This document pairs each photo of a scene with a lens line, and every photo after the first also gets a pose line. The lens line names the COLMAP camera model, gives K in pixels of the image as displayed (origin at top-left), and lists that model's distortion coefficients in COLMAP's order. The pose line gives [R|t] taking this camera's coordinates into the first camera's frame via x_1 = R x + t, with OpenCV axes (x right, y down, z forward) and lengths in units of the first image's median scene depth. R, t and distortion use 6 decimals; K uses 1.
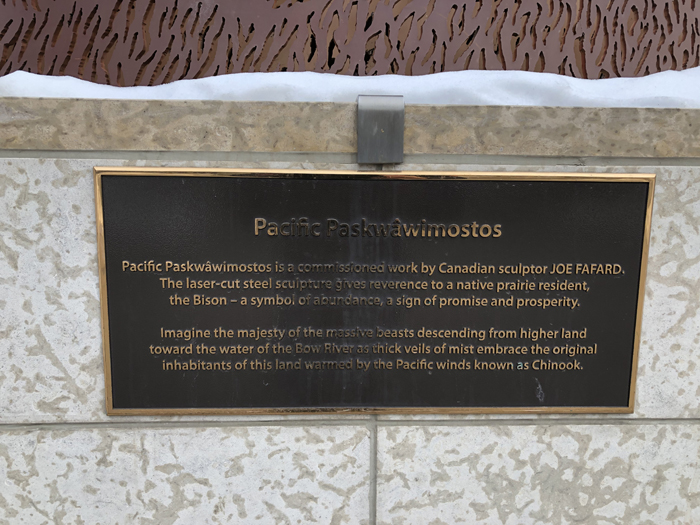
lens RADIAL K [[567.8, 0, 351.2], [0, 567.8, 262.5], [0, 0, 1]] dist [0.025839, -0.003971]
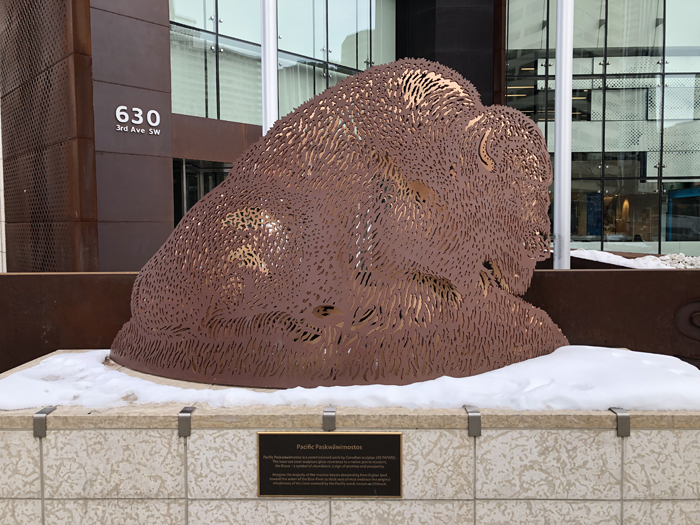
lens RADIAL K [[567.8, 0, 348.2], [0, 567.8, 261.6], [0, 0, 1]] dist [0.025839, -0.003971]
pose [[0.997119, -0.017357, -0.073836, 0.458157], [0.010484, 0.995660, -0.092471, -0.904492], [0.075121, 0.091431, 0.992974, -2.775063]]
